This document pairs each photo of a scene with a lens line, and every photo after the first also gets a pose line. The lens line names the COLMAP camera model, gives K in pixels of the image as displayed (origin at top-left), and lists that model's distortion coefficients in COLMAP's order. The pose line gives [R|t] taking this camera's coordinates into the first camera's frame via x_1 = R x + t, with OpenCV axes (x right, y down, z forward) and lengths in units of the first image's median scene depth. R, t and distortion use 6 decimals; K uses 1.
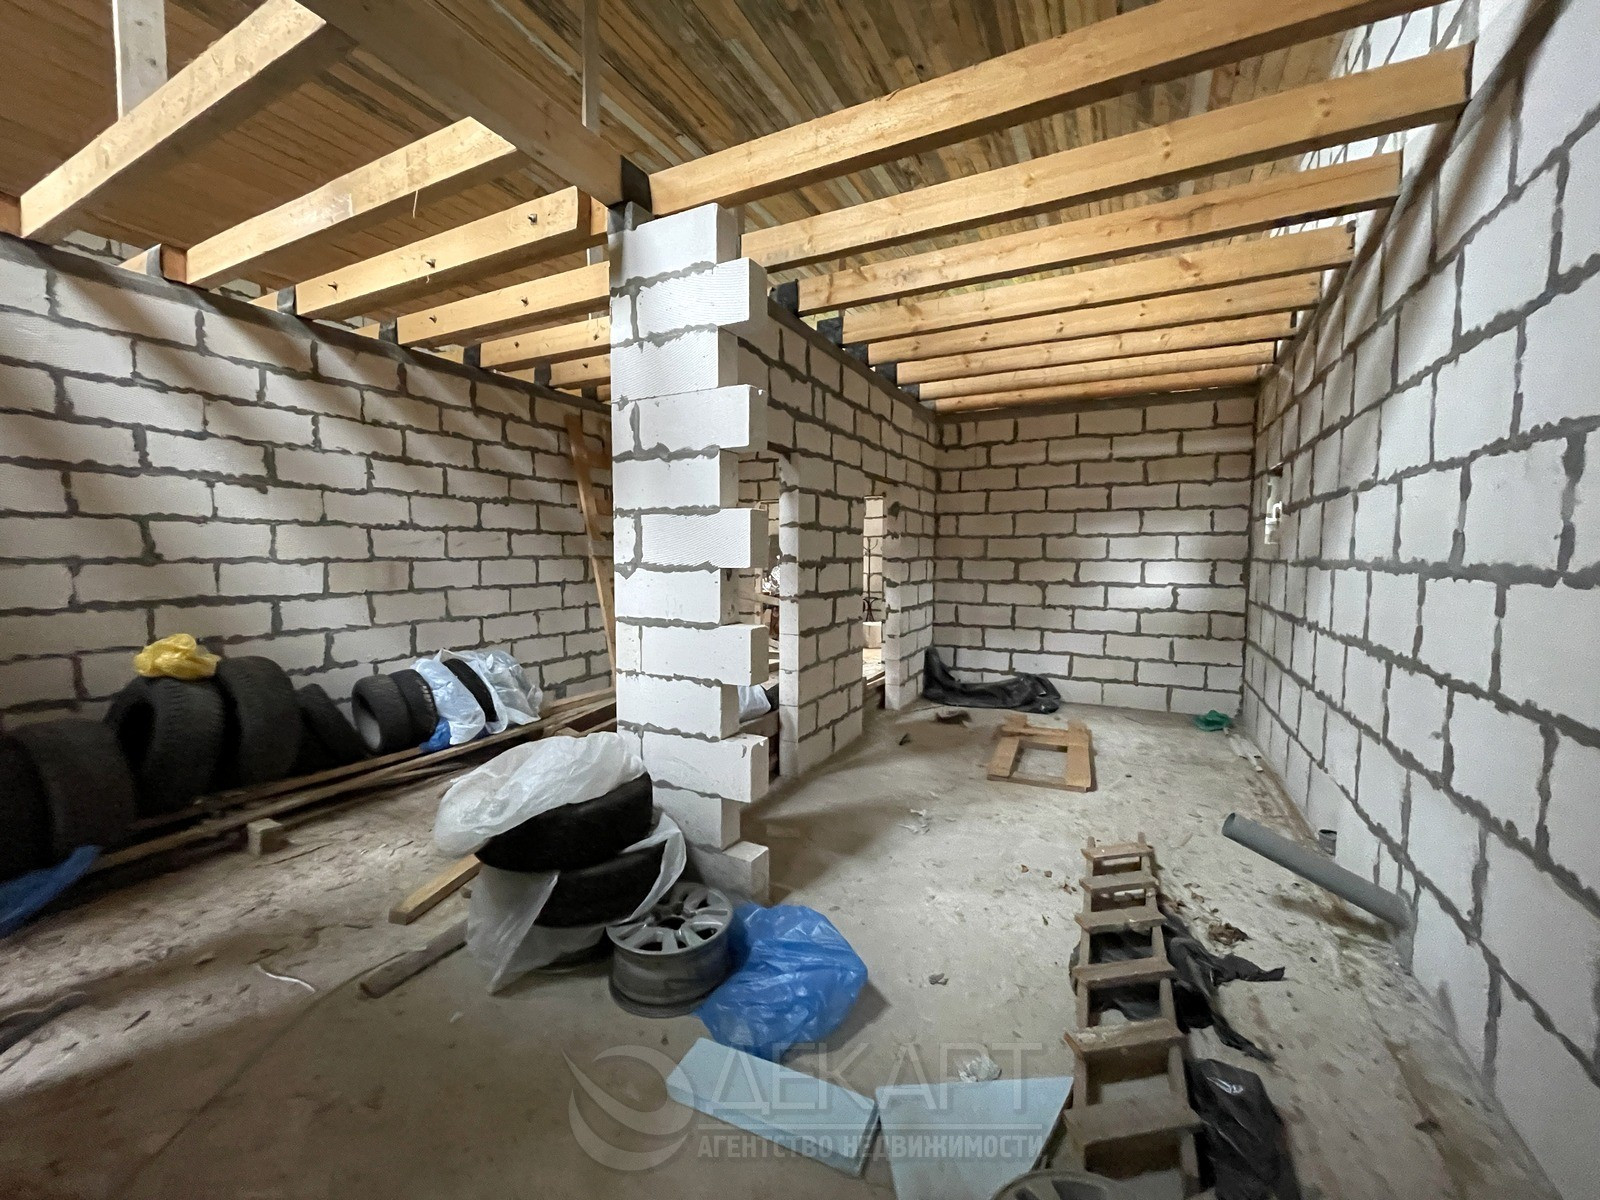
lens RADIAL K [[642.2, 0, 795.0], [0, 642.2, 595.8], [0, 0, 1]] dist [-0.003305, -0.000117]
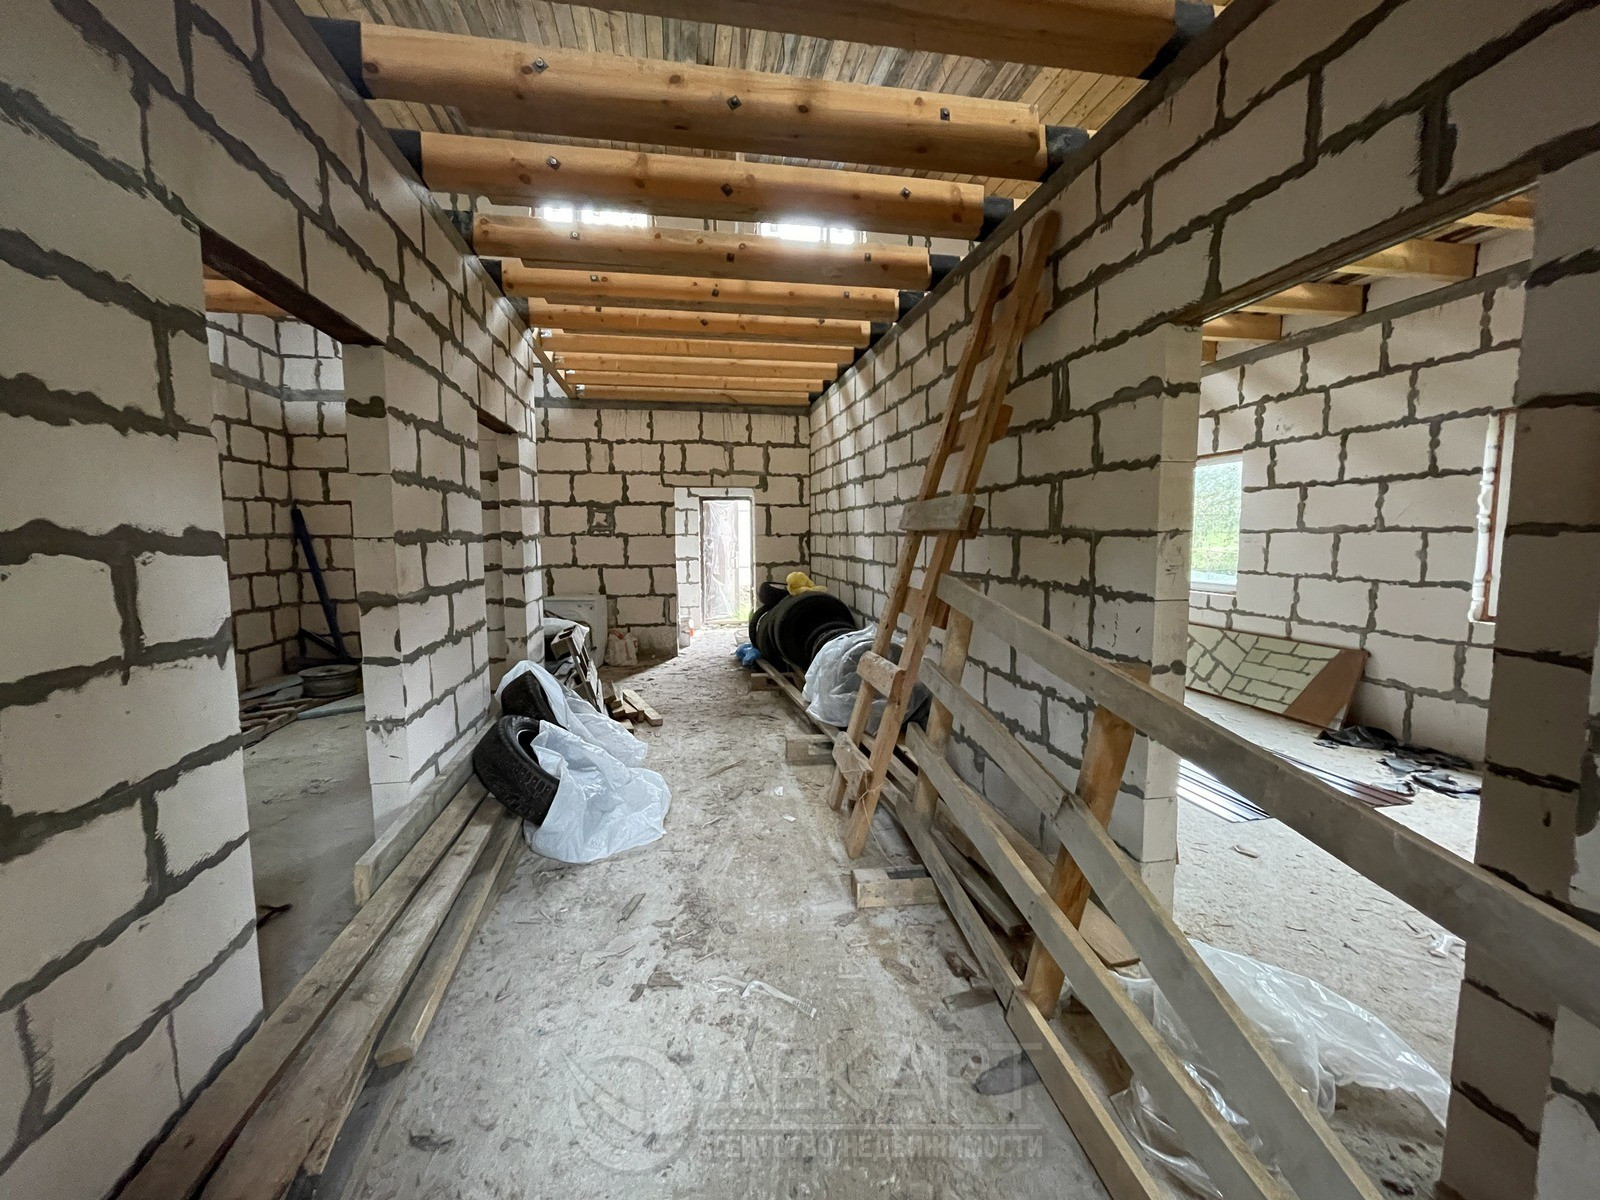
lens RADIAL K [[654.5, 0, 794.9], [0, 654.5, 595.0], [0, 0, 1]] dist [0.001775, -0.000069]
pose [[-0.793373, 0.057040, -0.606058, 0.208169], [-0.037842, 0.989053, 0.142624, -0.135944], [0.607558, 0.136089, -0.782530, 2.266925]]
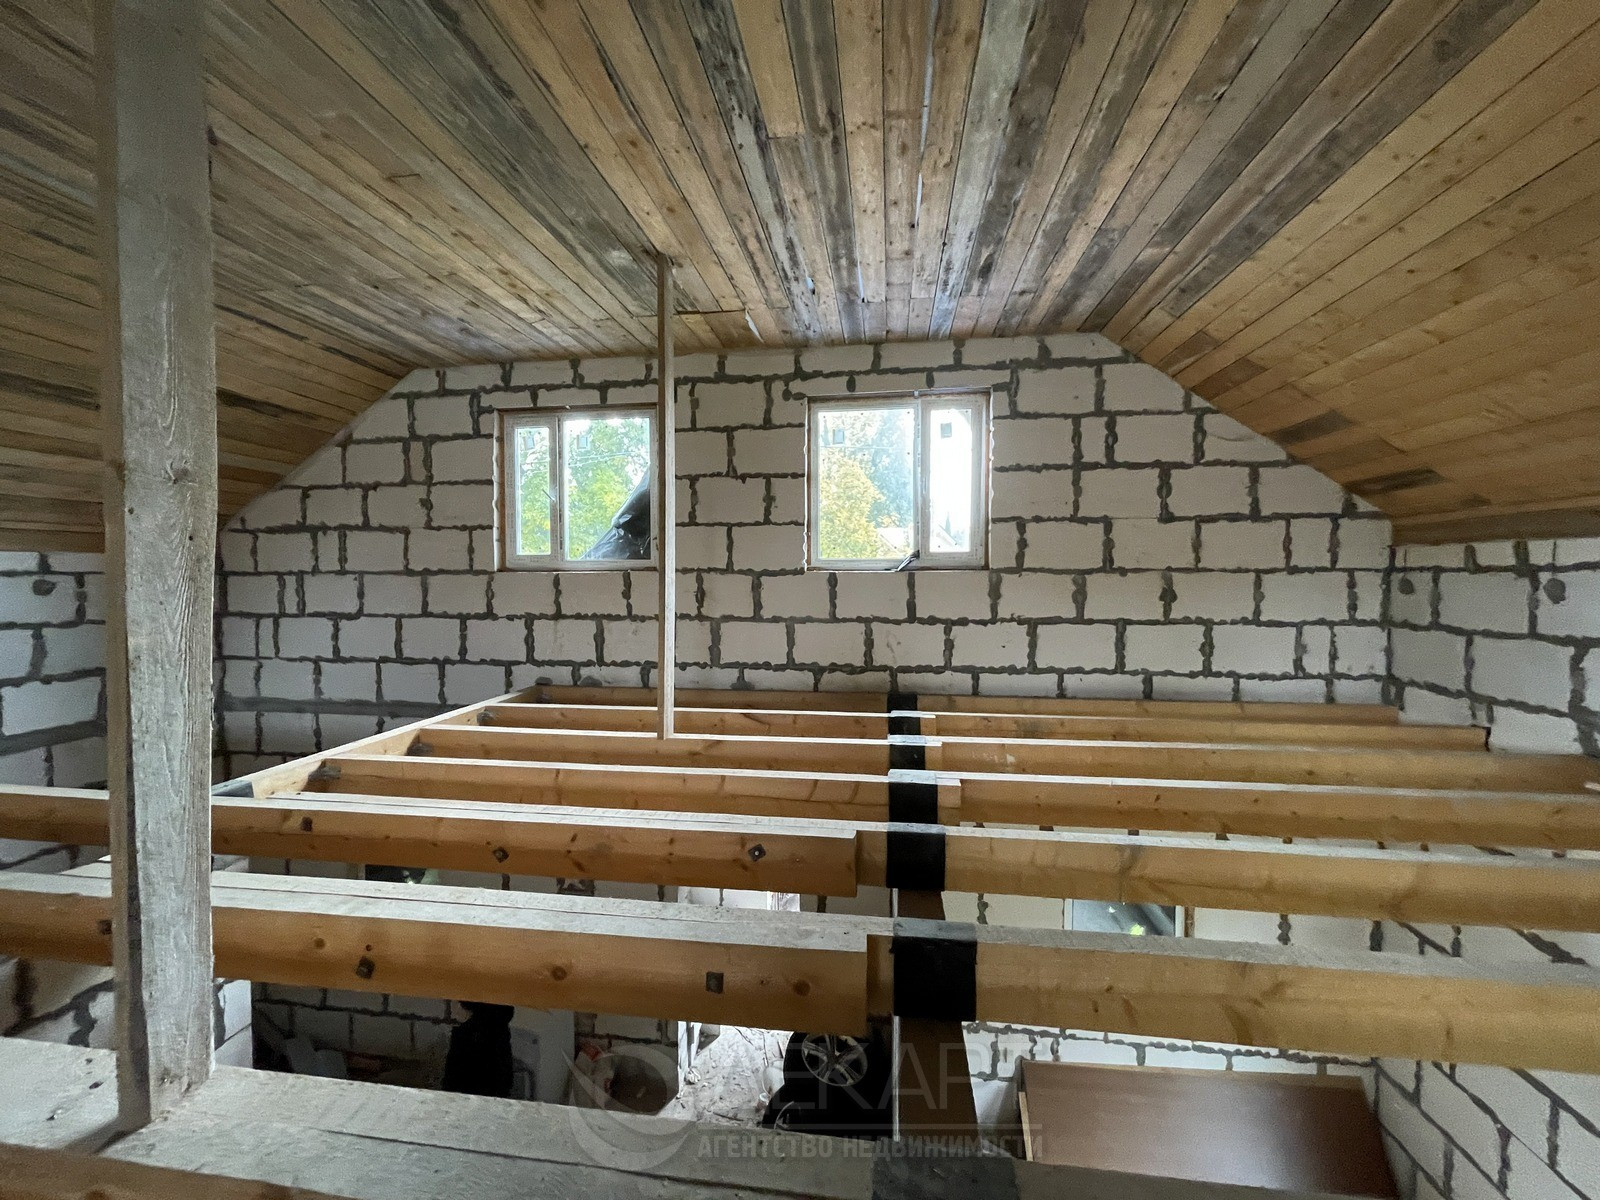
lens RADIAL K [[639.7, 0, 791.7], [0, 639.7, 596.0], [0, 0, 1]] dist [0.002495, 0.000059]
pose [[-0.943476, 0.008004, -0.331344, -0.566831], [-0.022180, 0.995943, 0.087213, -0.800038], [0.330698, 0.089633, -0.939470, 1.642270]]
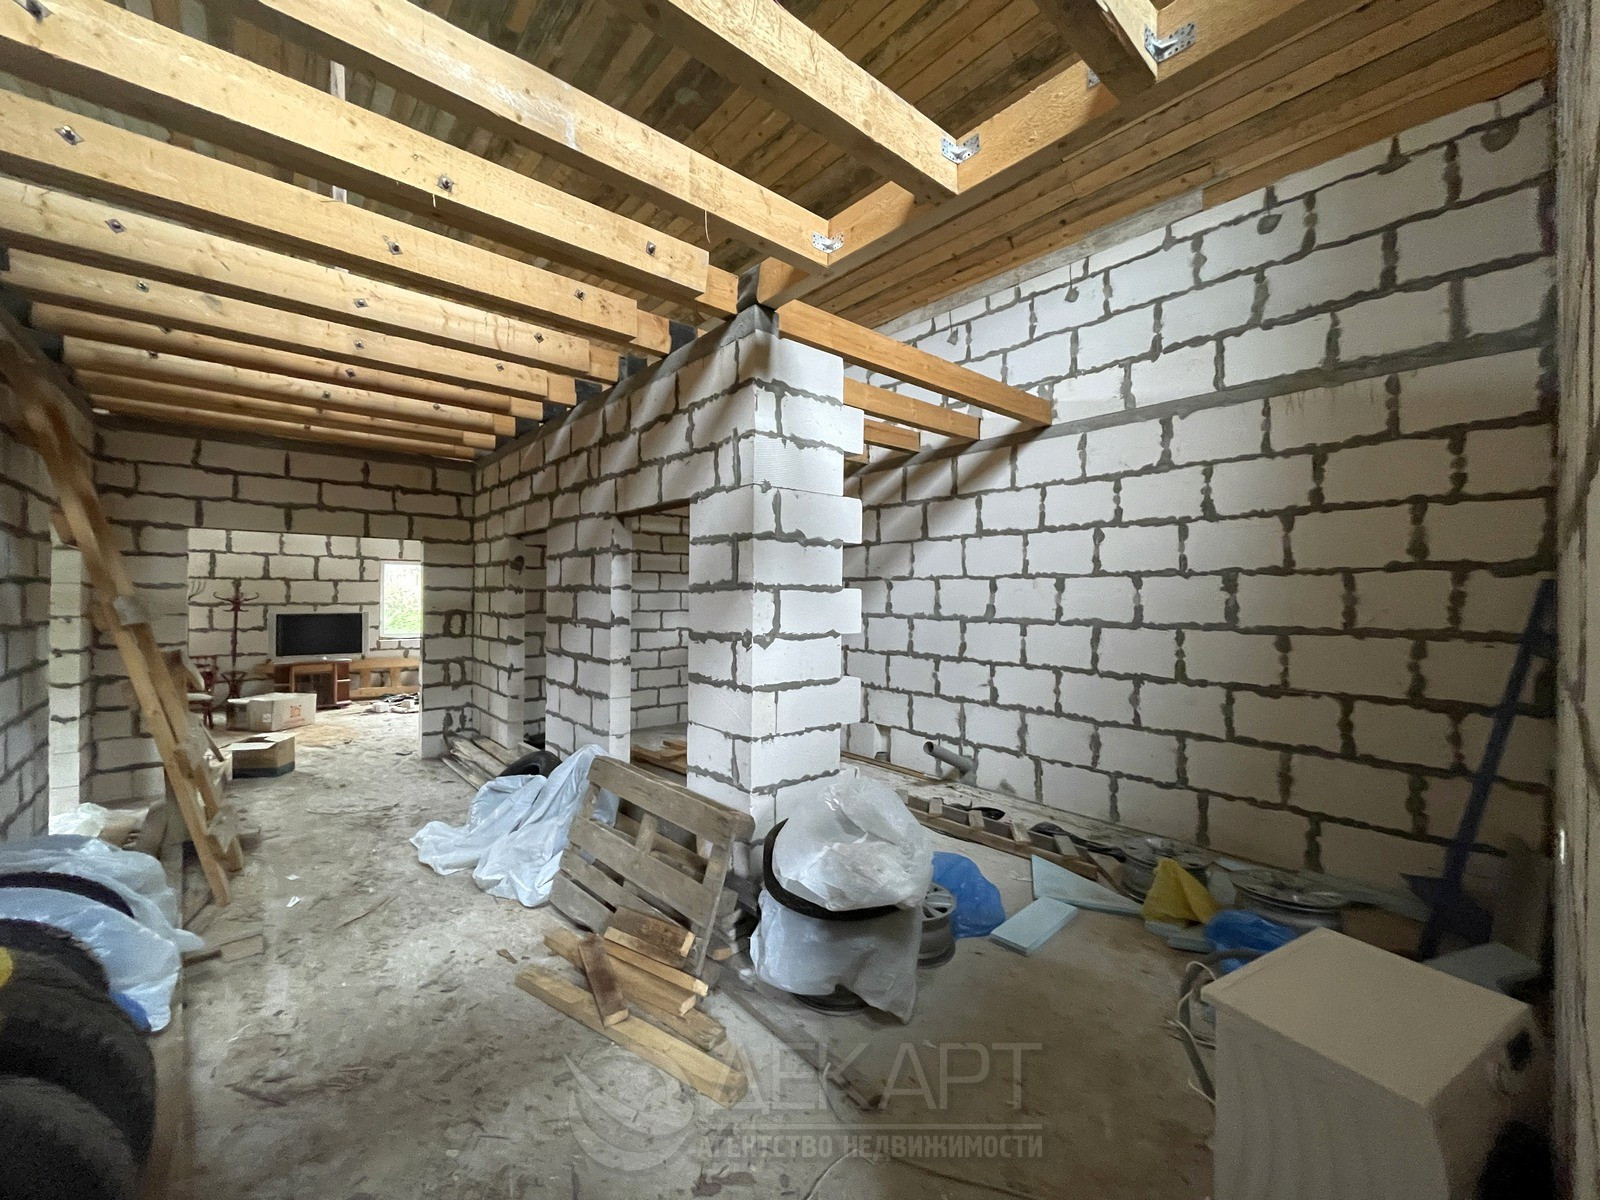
lens RADIAL K [[639.7, 0, 791.7], [0, 639.7, 596.0], [0, 0, 1]] dist [0.002495, 0.000059]
pose [[0.380526, 0.000797, 0.924770, -0.967728], [0.055052, 0.998207, -0.023514, -0.068702], [-0.923130, 0.059858, 0.379800, 0.435227]]
